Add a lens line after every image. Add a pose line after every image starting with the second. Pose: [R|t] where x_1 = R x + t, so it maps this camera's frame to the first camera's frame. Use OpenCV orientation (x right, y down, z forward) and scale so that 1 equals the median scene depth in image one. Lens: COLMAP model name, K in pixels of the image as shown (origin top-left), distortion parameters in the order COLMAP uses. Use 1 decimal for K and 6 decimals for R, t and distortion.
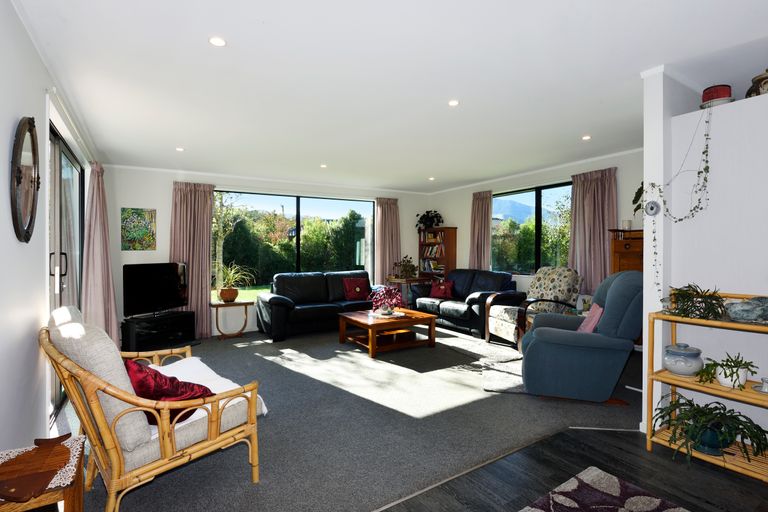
lens RADIAL K [[374.6, 0, 384.0], [0, 374.6, 256.0], [0, 0, 1]] dist [-0.000912, -0.000129]
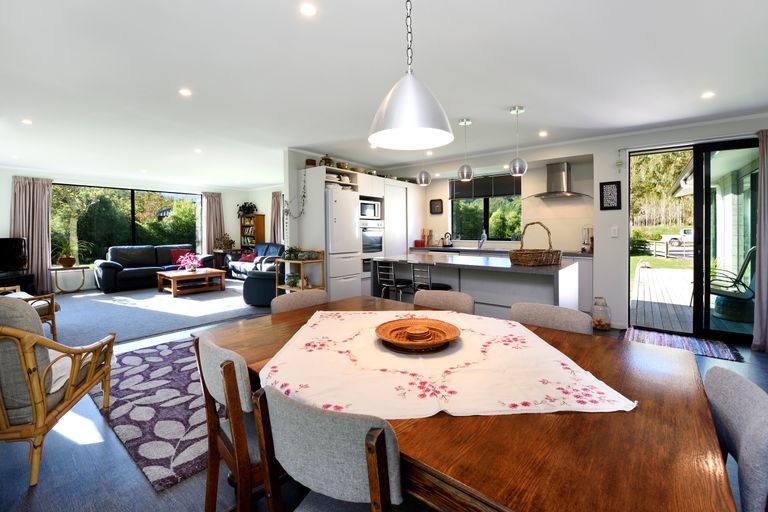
lens RADIAL K [[319.8, 0, 384.1], [0, 319.8, 245.0], [0, 0, 1]] dist [-0.018858, 0.000167]
pose [[0.944923, -0.004240, 0.327264, 0.303403], [-0.005883, 0.999534, 0.029937, 0.003082], [-0.327239, -0.030213, 0.944458, -0.451570]]
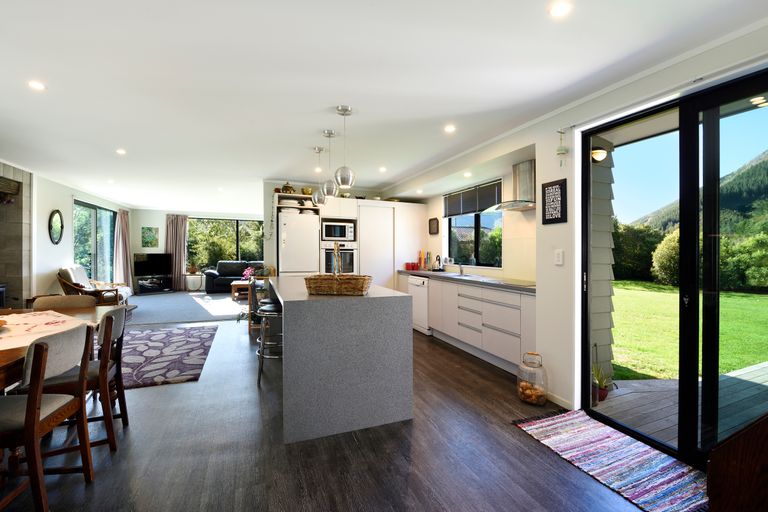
lens RADIAL K [[310.5, 0, 382.1], [0, 310.5, 265.1], [0, 0, 1]] dist [-0.000811, -0.000093]
pose [[0.980906, 0.031478, -0.191917, 0.921658], [-0.025522, 0.999115, 0.033432, -0.005794], [0.192799, -0.027895, 0.980842, -0.448030]]
